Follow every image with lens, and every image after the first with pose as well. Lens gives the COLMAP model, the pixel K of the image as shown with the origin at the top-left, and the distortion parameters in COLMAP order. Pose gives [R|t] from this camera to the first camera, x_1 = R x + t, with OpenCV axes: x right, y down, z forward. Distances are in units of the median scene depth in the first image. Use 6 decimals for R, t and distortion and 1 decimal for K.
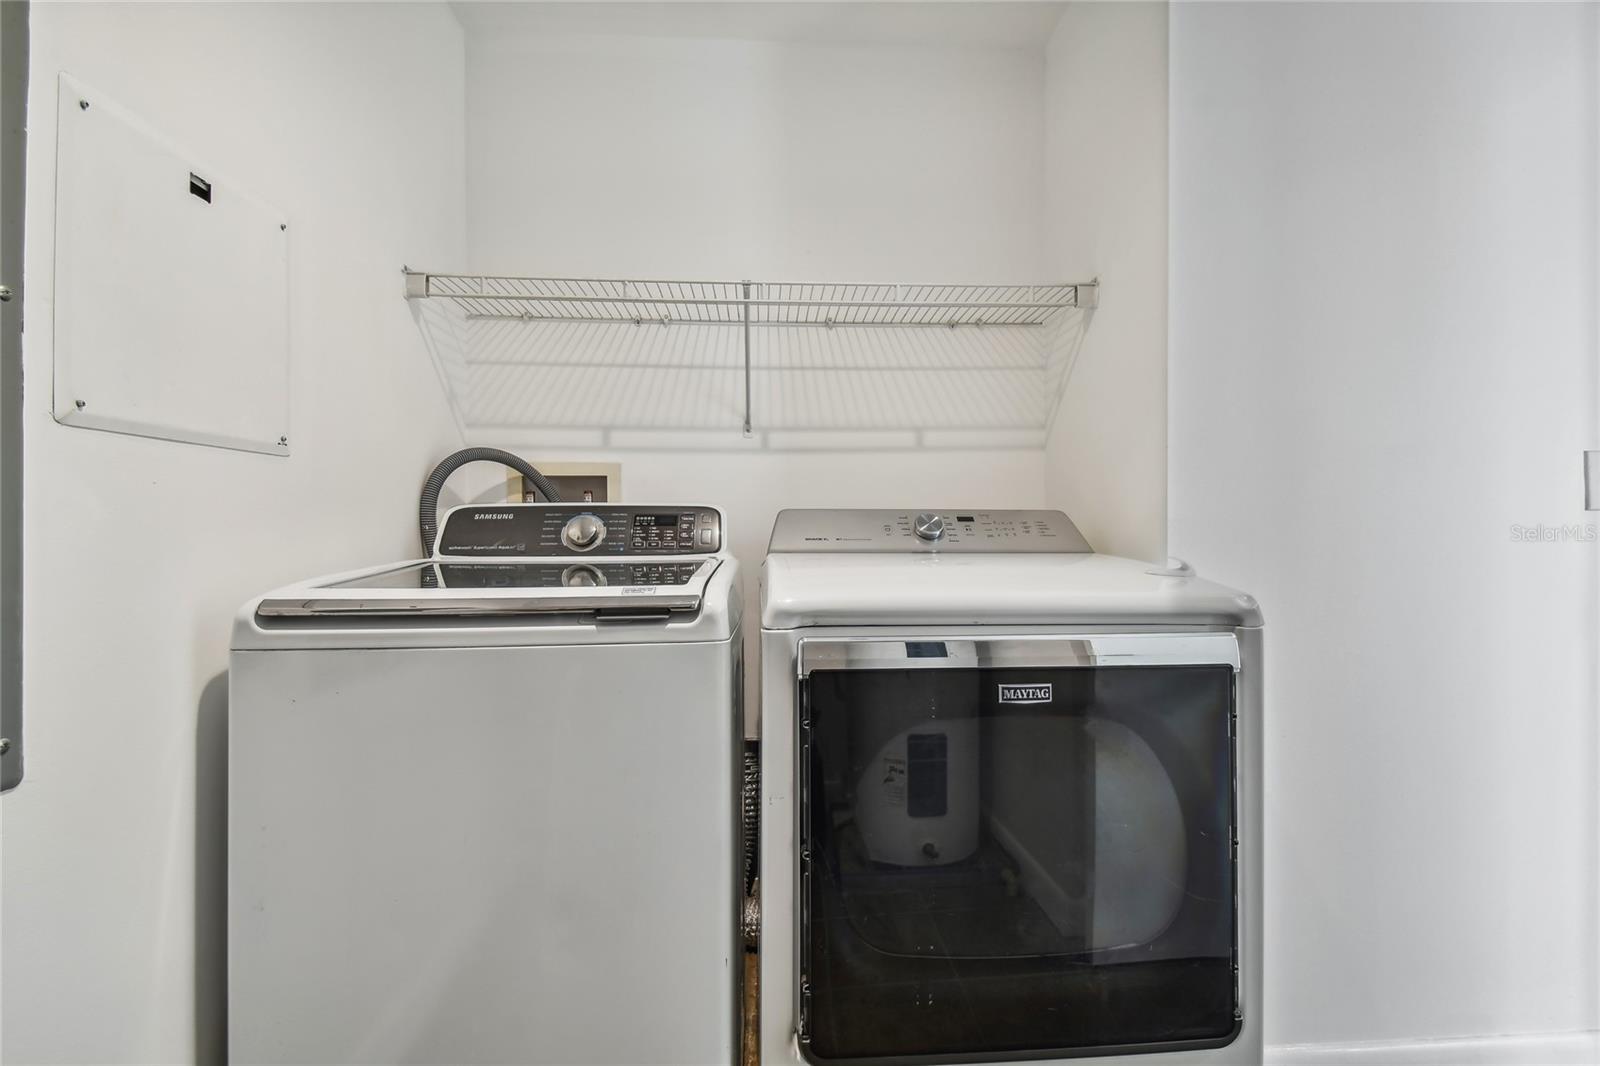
lens RADIAL K [[711.5, 0, 800.5], [0, 711.5, 529.2], [0, 0, 1]] dist [0.037507, -0.020376]
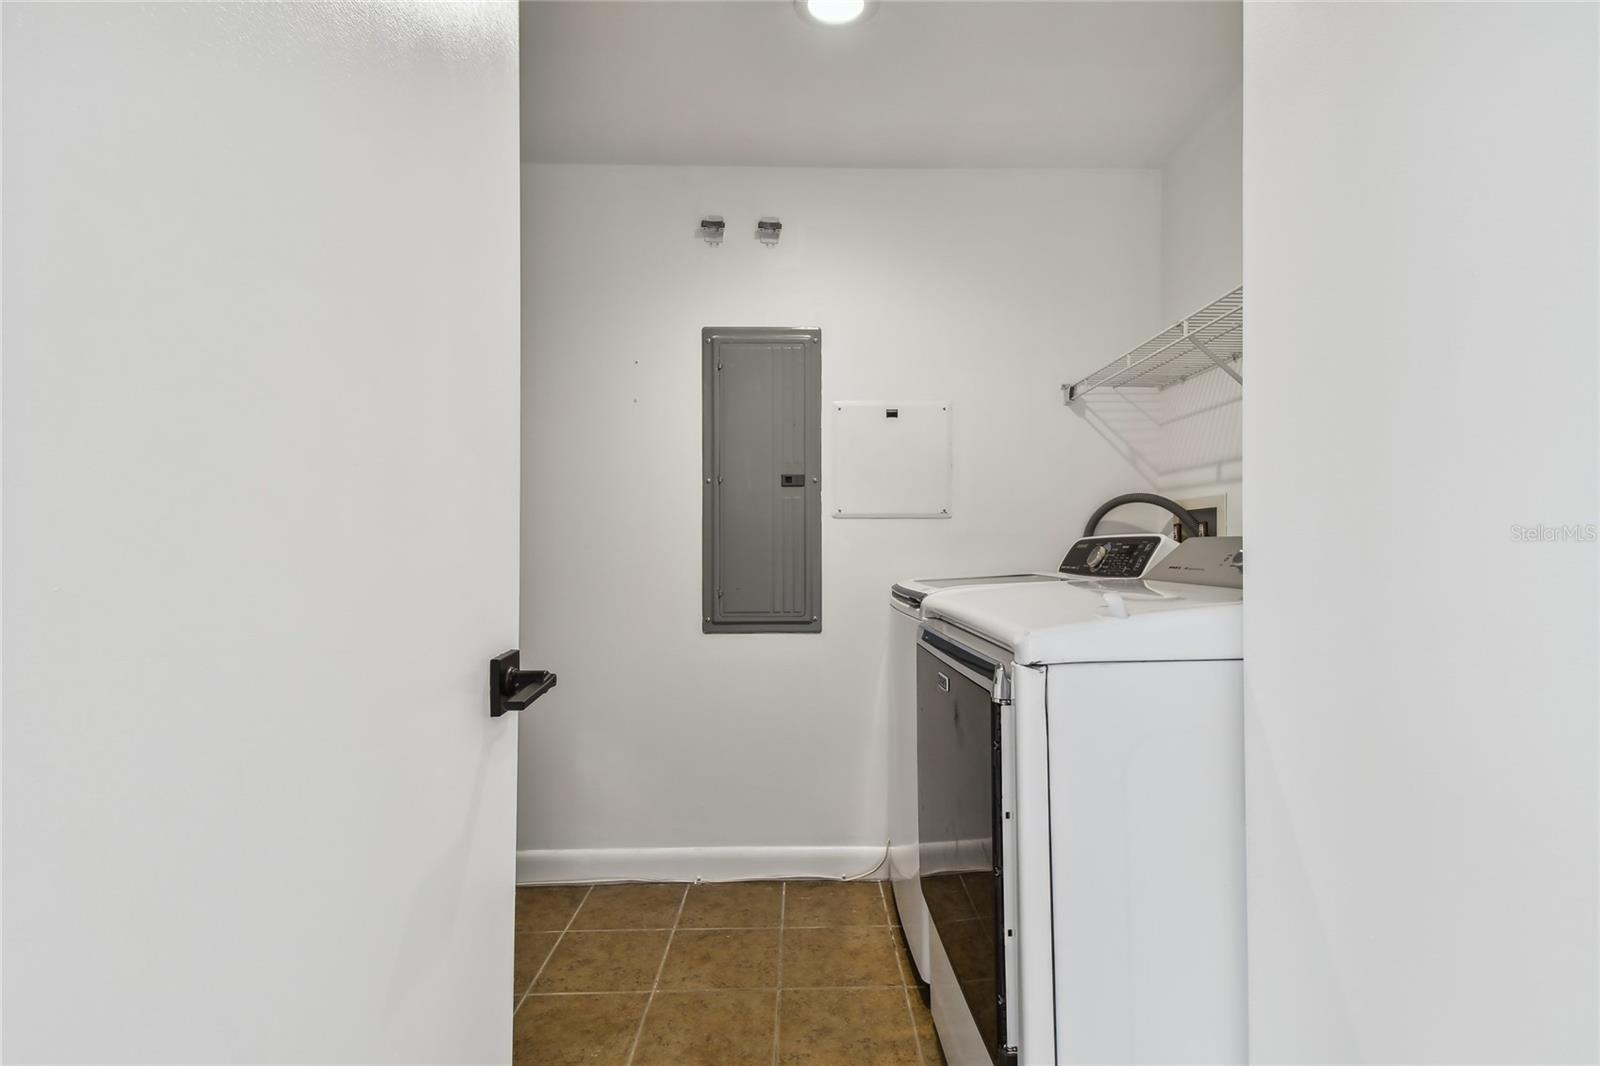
lens RADIAL K [[703.6, 0, 803.0], [0, 703.6, 536.2], [0, 0, 1]] dist [0.037694, -0.021779]
pose [[-0.062481, -0.016496, -0.997910, 0.826466], [-0.010596, 0.999818, -0.015864, -0.009422], [0.997990, 0.009582, -0.062644, 0.453494]]
